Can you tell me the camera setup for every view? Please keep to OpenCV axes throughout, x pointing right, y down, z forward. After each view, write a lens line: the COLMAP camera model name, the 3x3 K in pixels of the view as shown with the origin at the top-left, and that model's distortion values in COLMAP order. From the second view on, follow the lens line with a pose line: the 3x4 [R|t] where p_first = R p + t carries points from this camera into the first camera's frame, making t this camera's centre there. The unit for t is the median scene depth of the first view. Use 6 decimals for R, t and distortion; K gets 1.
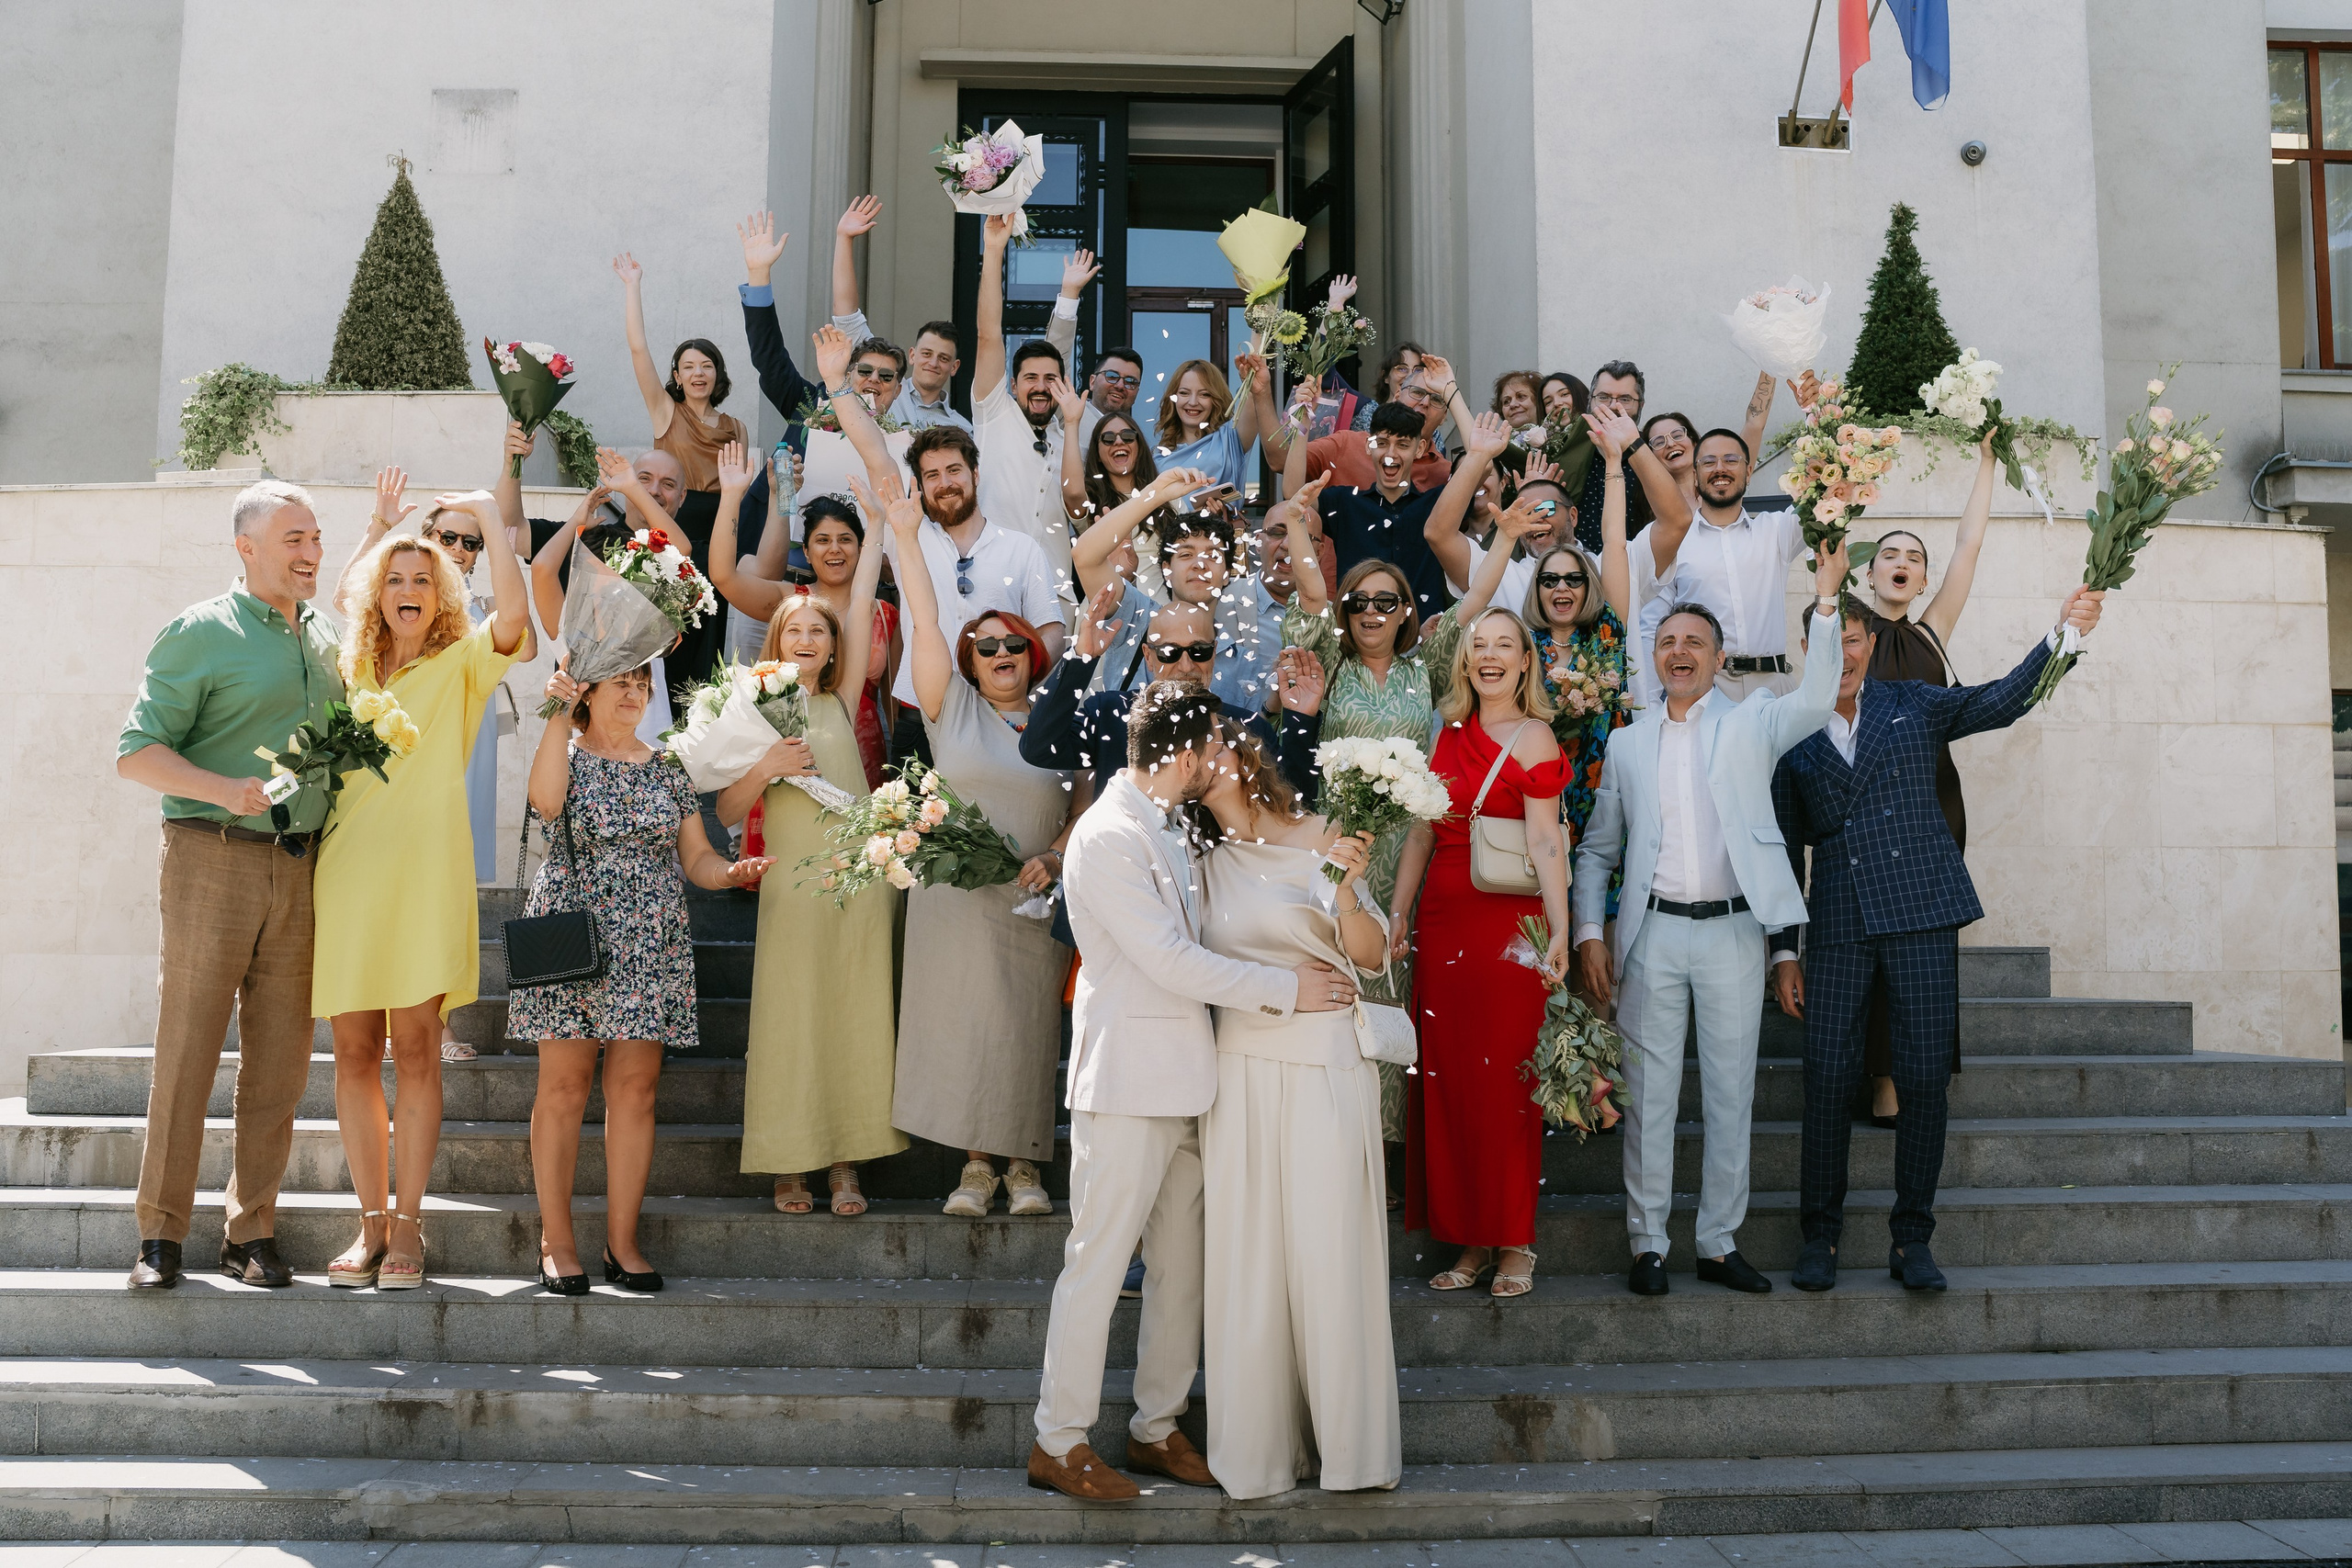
lens RADIAL K [[2224.8, 0, 1175.2], [0, 2224.8, 774.8], [0, 0, 1]] dist [-0.019336, 0.003458]
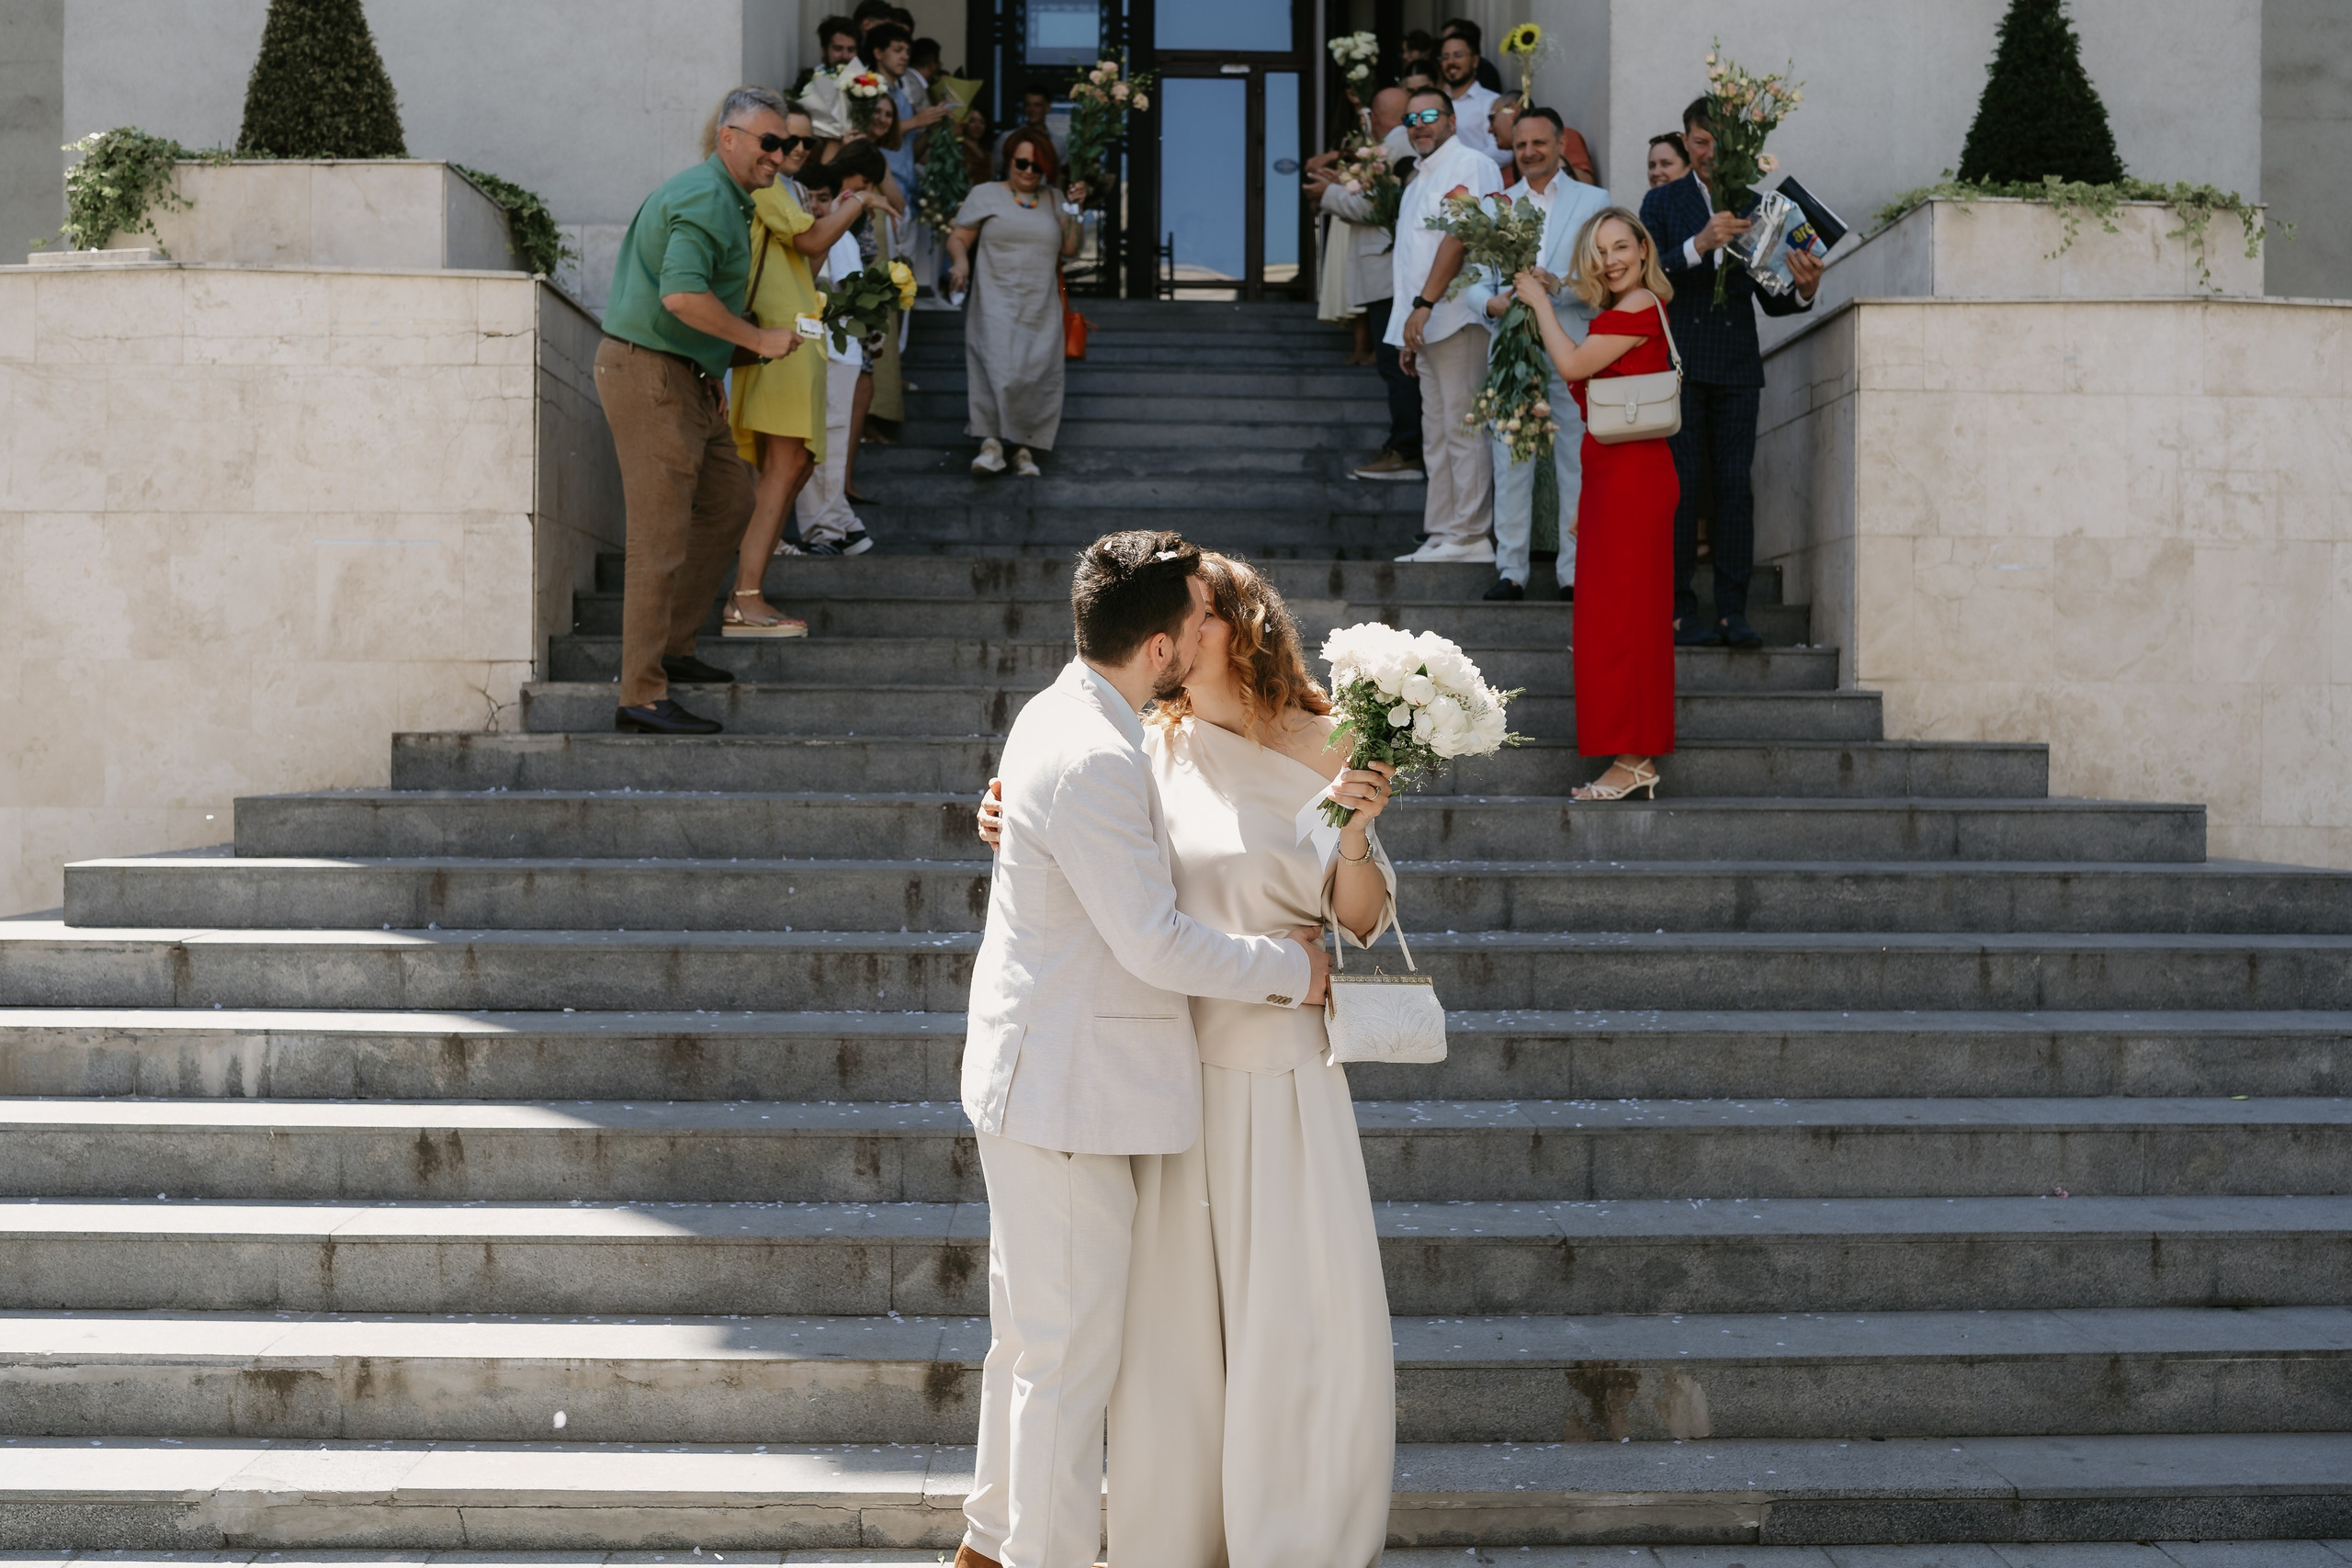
lens RADIAL K [[2148.7, 0, 1166.9], [0, 2148.7, 742.3], [0, 0, 1]] dist [-0.001426, 0.010173]
pose [[0.999737, 0.001987, -0.022840, 0.009007], [0.000047, 0.996060, 0.088685, -0.025220], [0.022926, -0.088662, 0.995798, 0.188666]]
